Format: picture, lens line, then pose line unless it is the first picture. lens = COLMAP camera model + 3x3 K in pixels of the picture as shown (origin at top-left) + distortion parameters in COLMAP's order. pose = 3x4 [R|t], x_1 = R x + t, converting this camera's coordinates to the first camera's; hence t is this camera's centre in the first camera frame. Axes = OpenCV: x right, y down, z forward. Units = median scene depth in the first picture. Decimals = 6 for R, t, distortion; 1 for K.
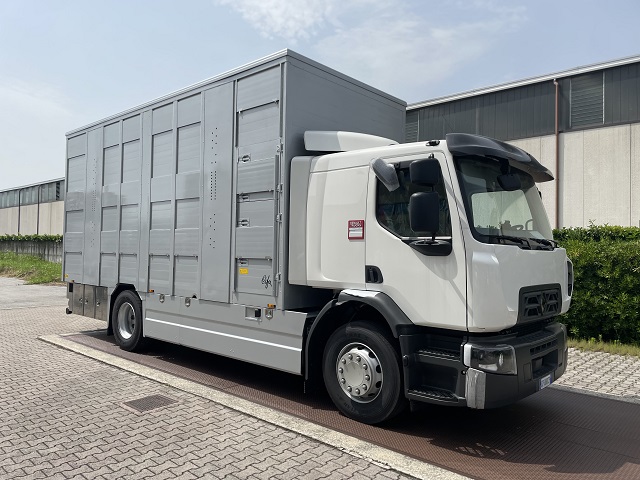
lens RADIAL K [[491.2, 0, 320.0], [0, 491.2, 240.0], [0, 0, 1]] dist [0.008013, -0.001548]
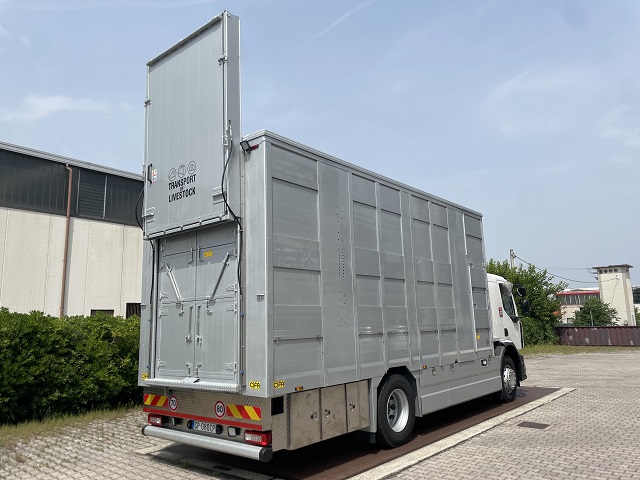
lens RADIAL K [[491.2, 0, 320.0], [0, 491.2, 240.0], [0, 0, 1]] dist [0.008013, -0.001548]
pose [[-0.028877, 0.156254, 0.987295, -1.028475], [0.006231, 0.987716, -0.156138, -0.000593], [-0.999564, 0.001643, -0.029496, 0.916475]]
